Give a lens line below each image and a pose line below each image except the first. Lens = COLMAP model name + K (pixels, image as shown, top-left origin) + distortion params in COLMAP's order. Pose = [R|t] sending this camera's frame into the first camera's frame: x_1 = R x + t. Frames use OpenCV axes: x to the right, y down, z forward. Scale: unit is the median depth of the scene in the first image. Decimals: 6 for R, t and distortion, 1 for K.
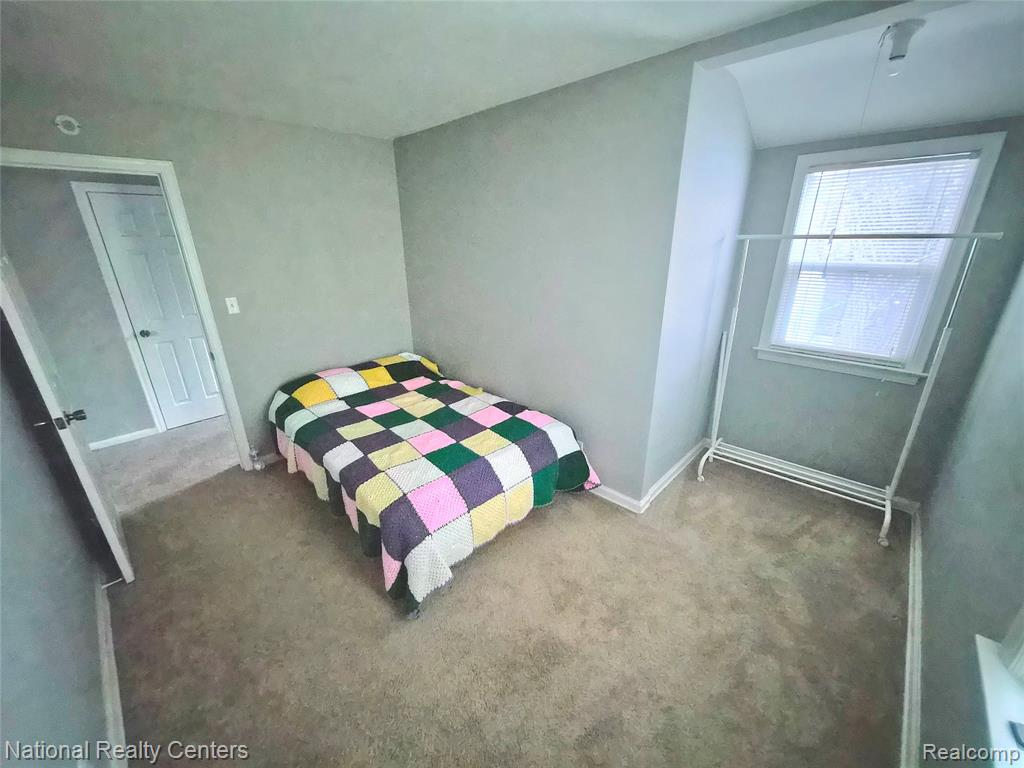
lens RADIAL K [[399.0, 0, 509.5], [0, 399.0, 383.5], [0, 0, 1]] dist [-0.000882, -0.000043]
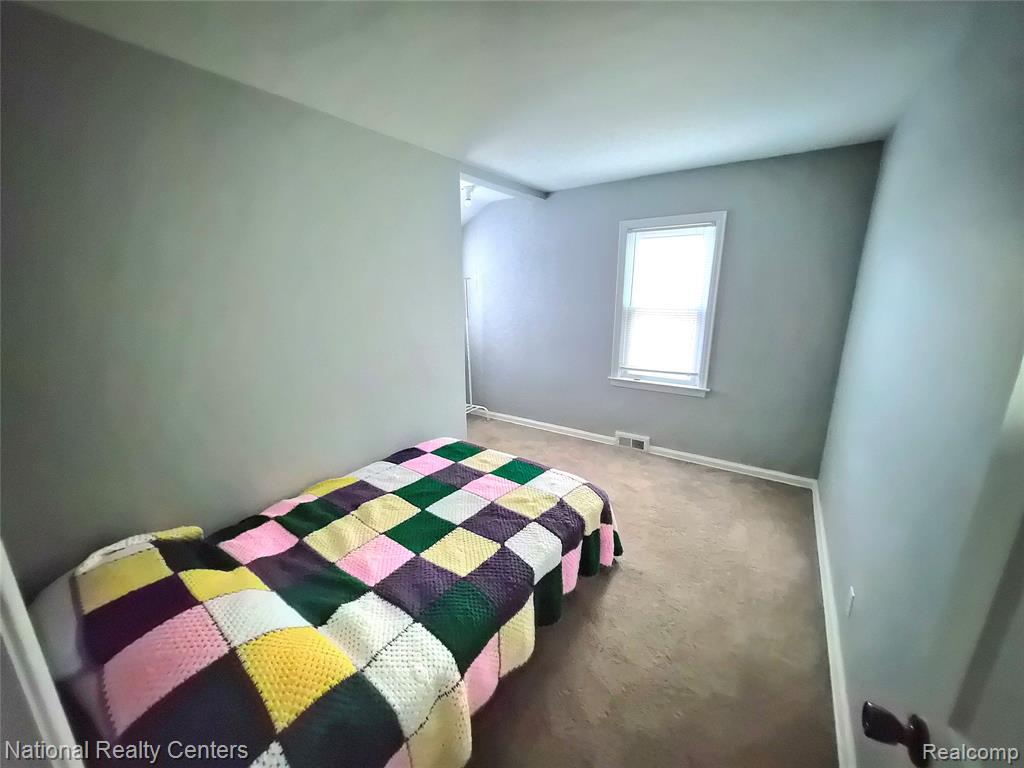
lens RADIAL K [[399.0, 0, 509.5], [0, 399.0, 383.5], [0, 0, 1]] dist [-0.000882, -0.000043]
pose [[-0.161664, -0.227357, 0.960299, -0.883848], [0.350549, 0.896405, 0.271244, -0.252654], [-0.922486, 0.380482, -0.065216, 0.821252]]
